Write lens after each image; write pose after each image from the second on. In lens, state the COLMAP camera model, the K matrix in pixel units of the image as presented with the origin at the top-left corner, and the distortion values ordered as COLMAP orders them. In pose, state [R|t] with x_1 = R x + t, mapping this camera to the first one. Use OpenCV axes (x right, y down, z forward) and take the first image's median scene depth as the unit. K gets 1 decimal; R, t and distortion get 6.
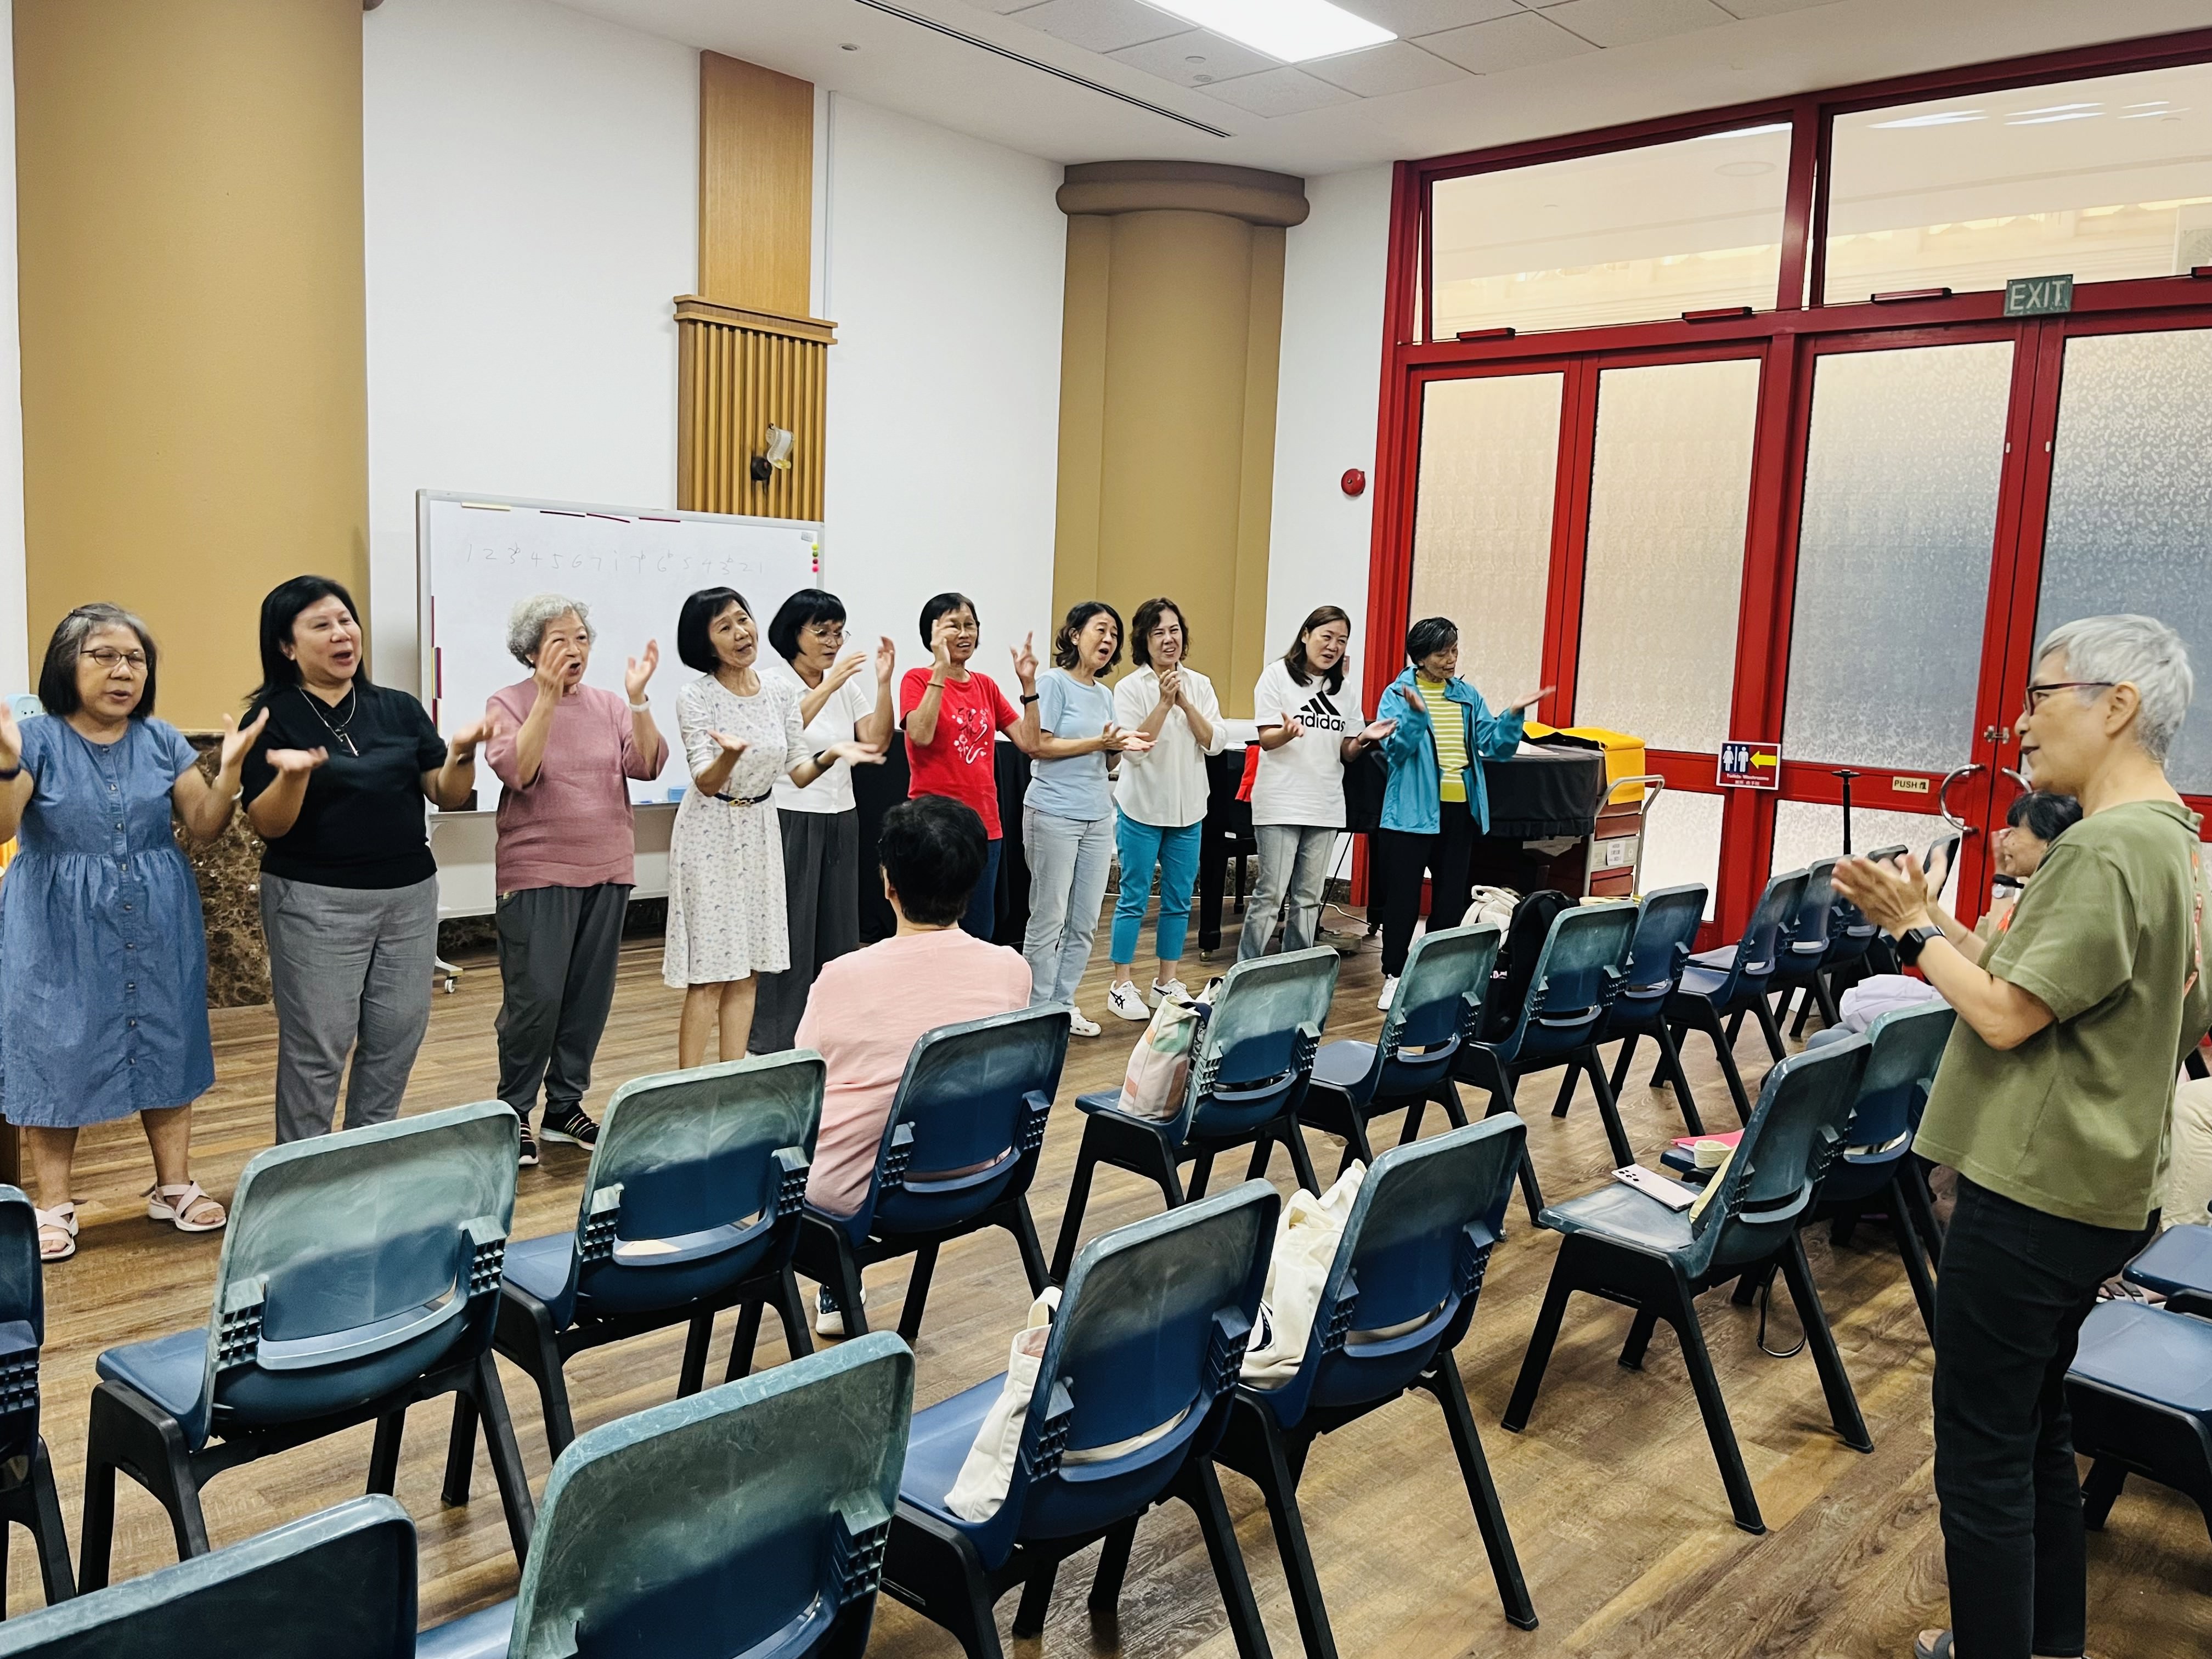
lens RADIAL K [[1732.7, 0, 1123.6], [0, 1732.7, 817.8], [0, 0, 1]] dist [0.054543, -0.072648]
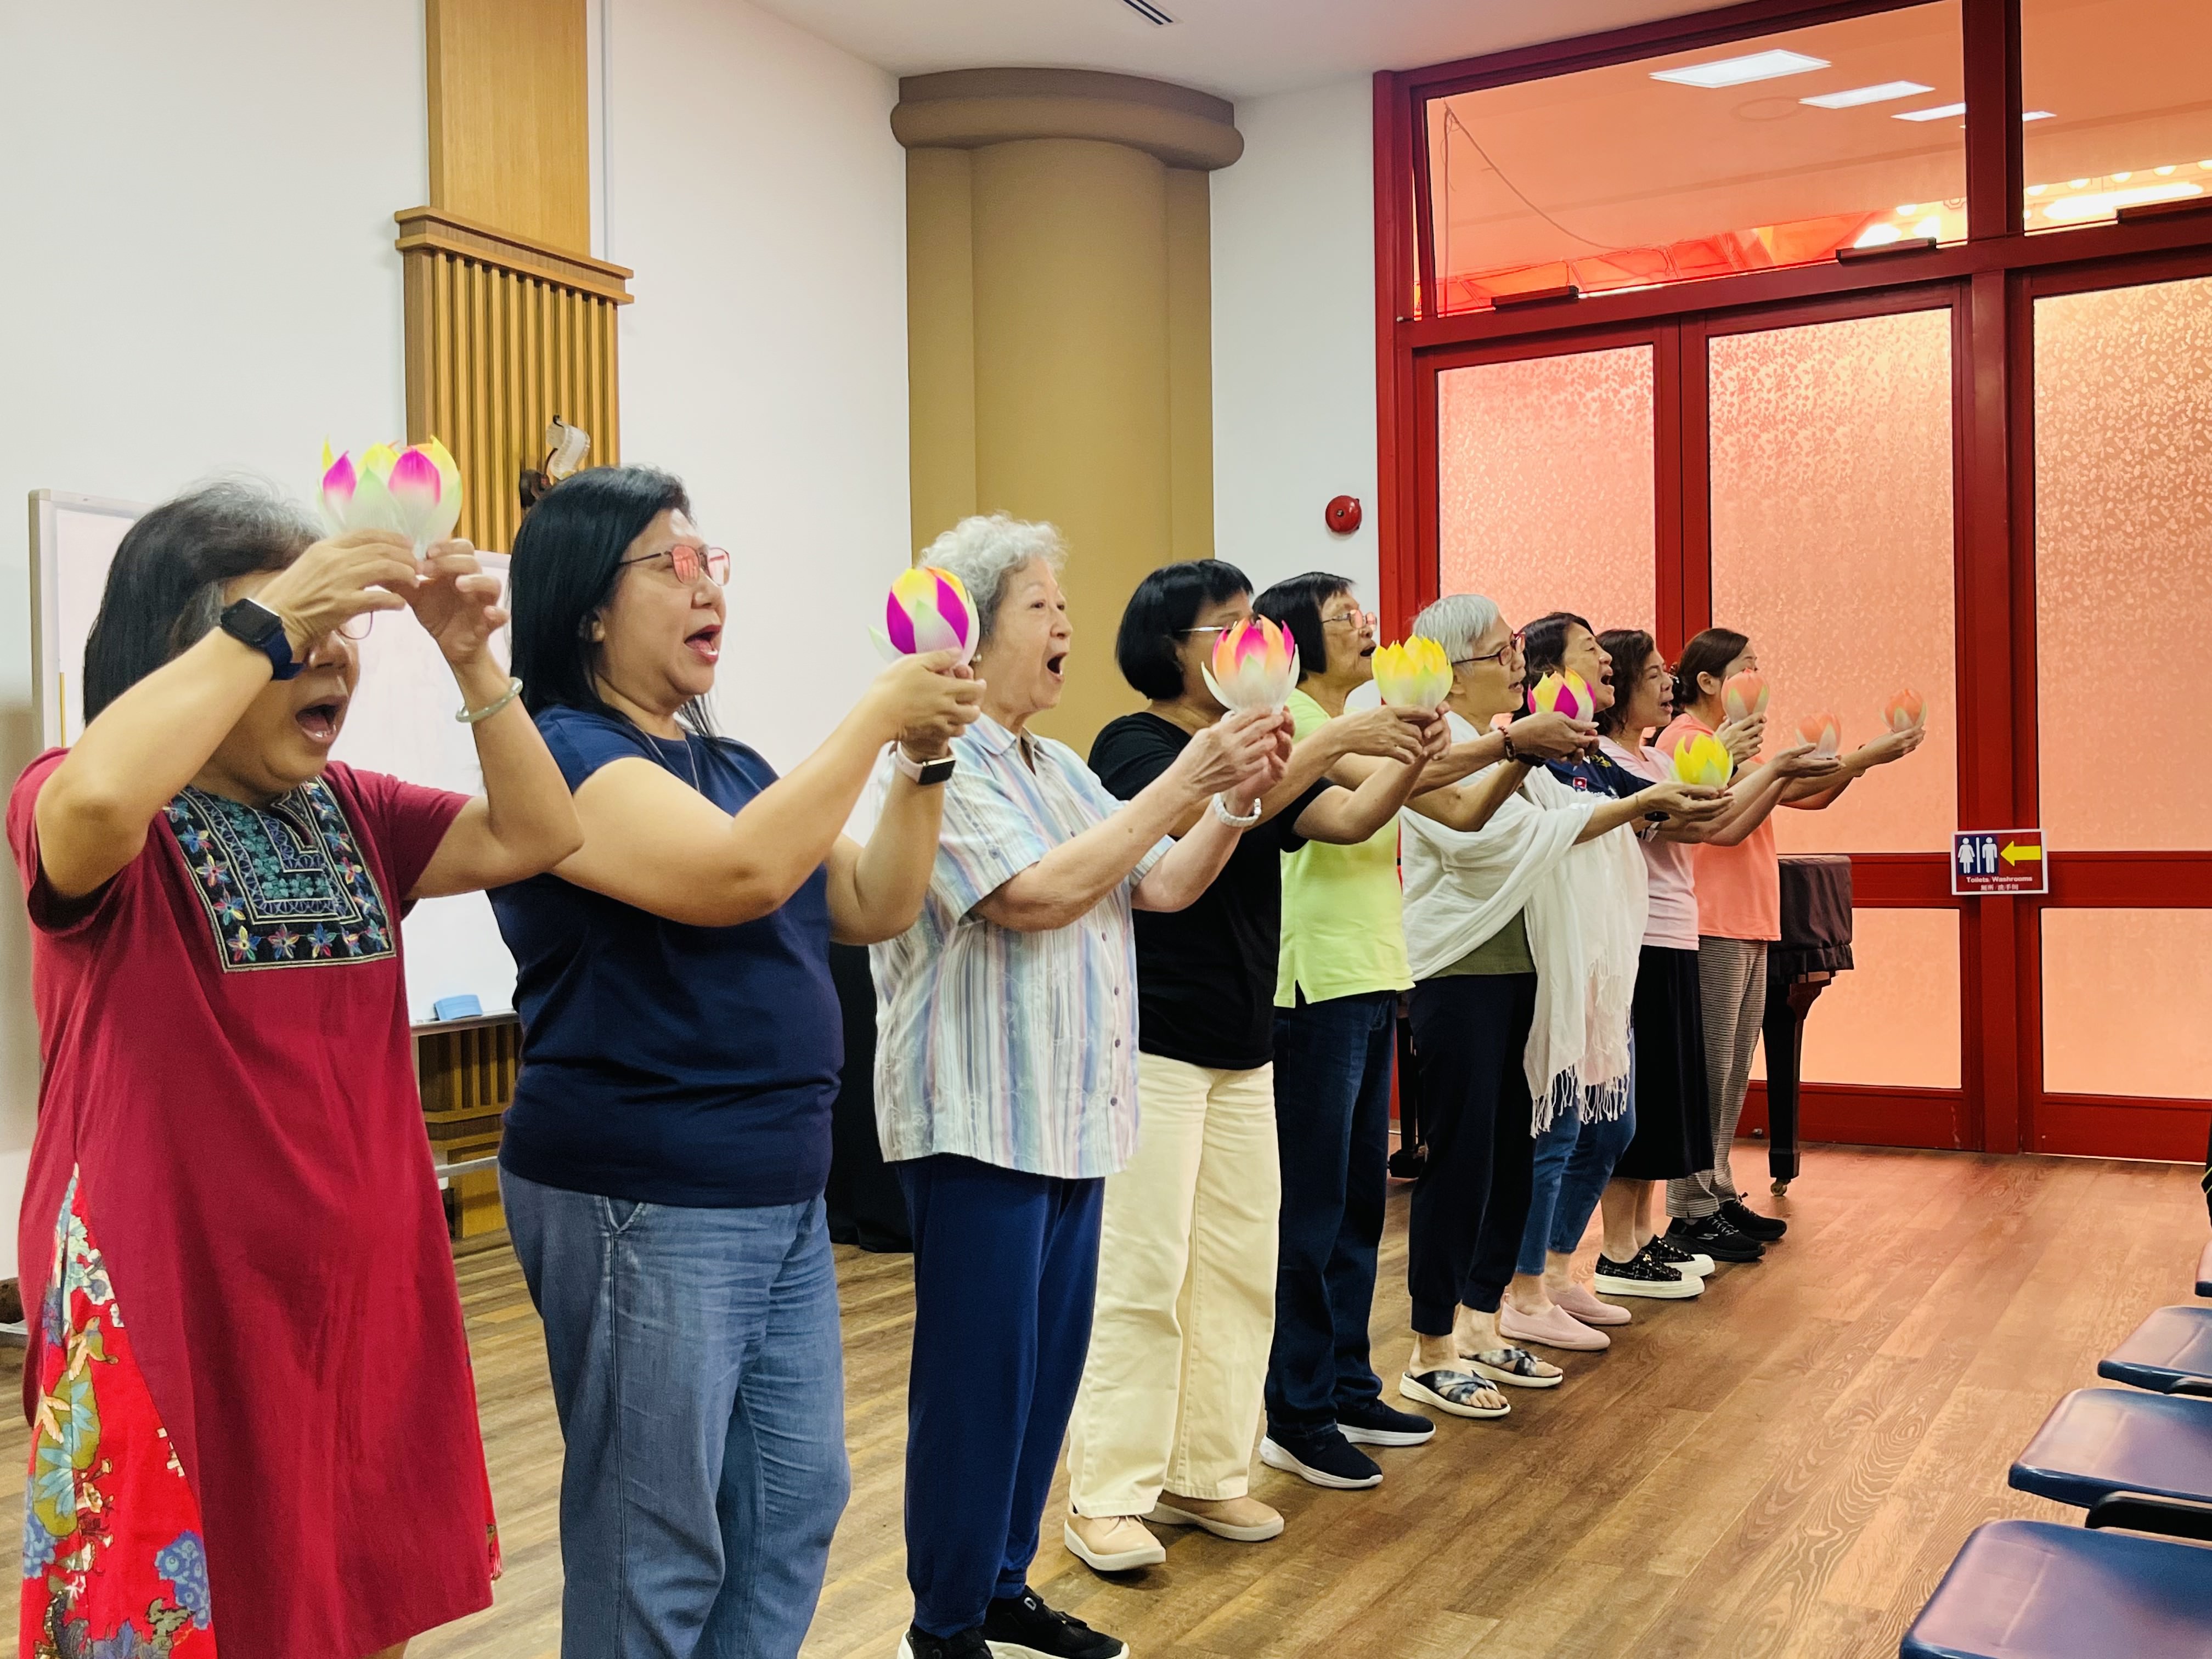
lens RADIAL K [[2119.6, 0, 1120.4], [0, 2119.6, 825.0], [0, 0, 1]] dist [-0.010083, 0.000000]
pose [[0.972294, -0.059718, 0.226005, -0.187384], [0.082431, 0.992302, -0.092425, 0.004882], [-0.218746, 0.108494, 0.969732, 0.241404]]
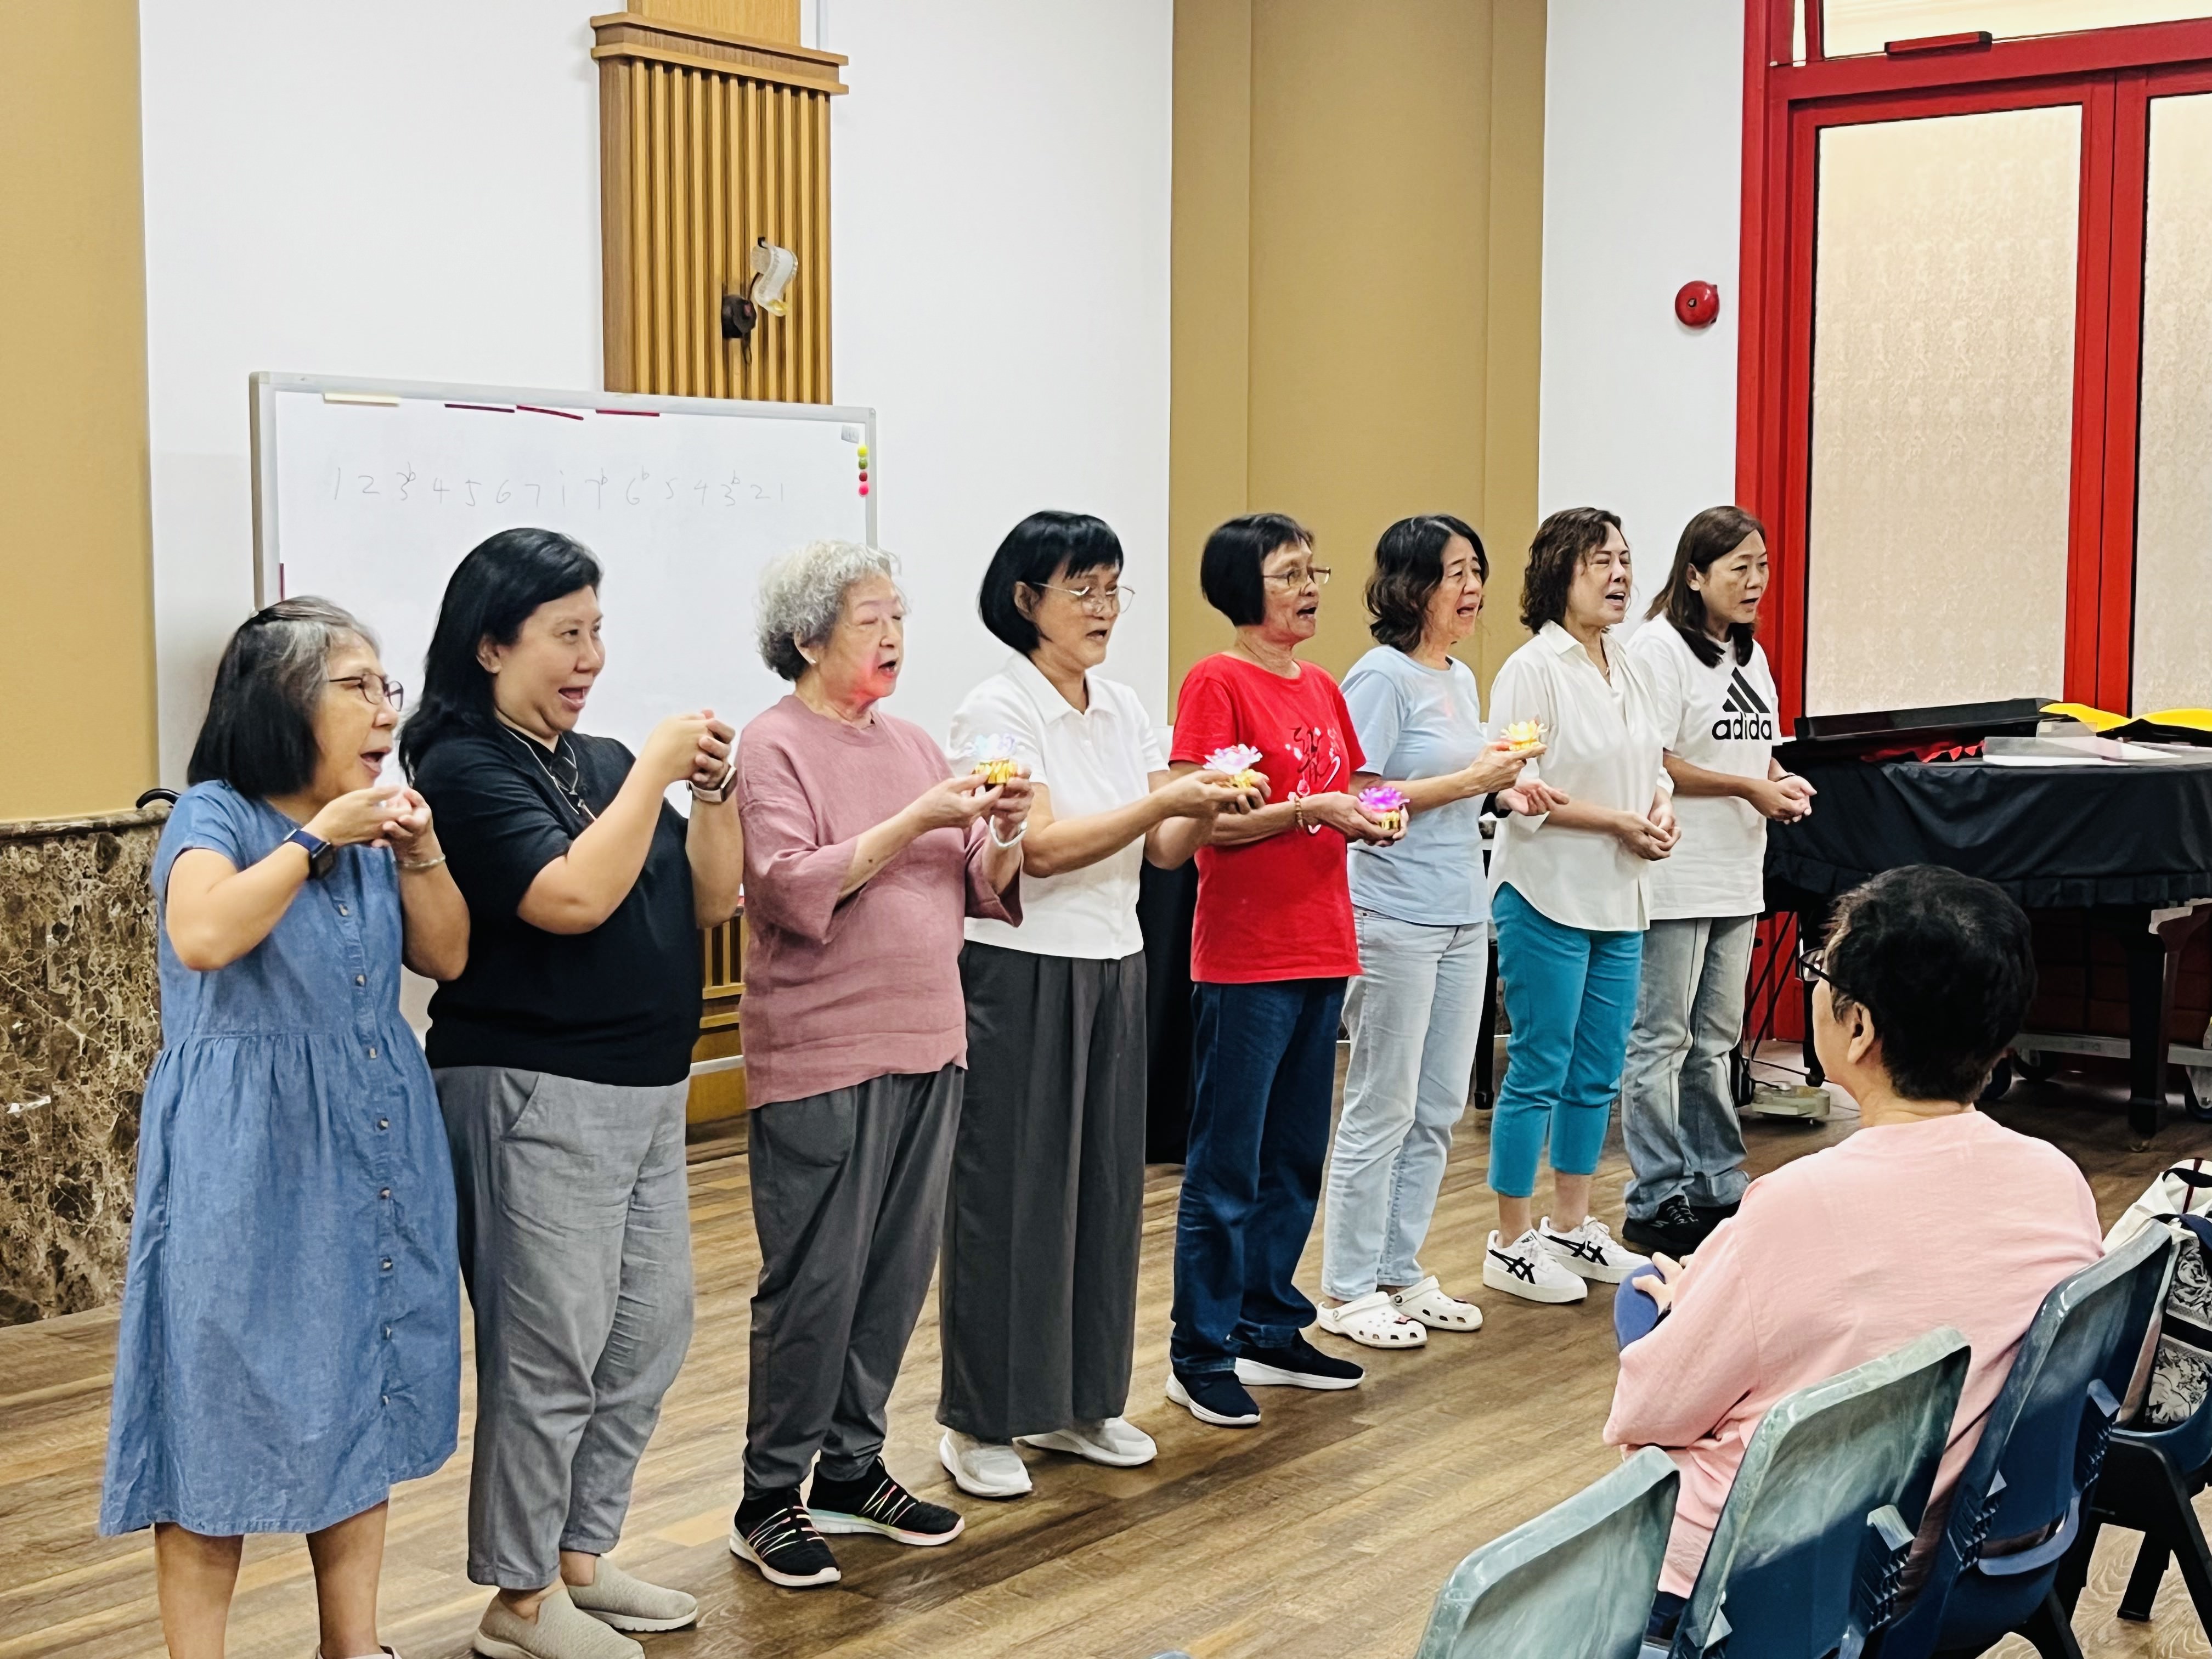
lens RADIAL K [[3051.9, 0, 1126.3], [0, 3051.9, 815.3], [0, 0, 1]] dist [0.032454, 0.000000]
pose [[0.995596, -0.047347, 0.080917, -0.174852], [0.049797, 0.998352, -0.028531, -0.005394], [-0.079433, 0.032435, 0.996312, 0.012187]]
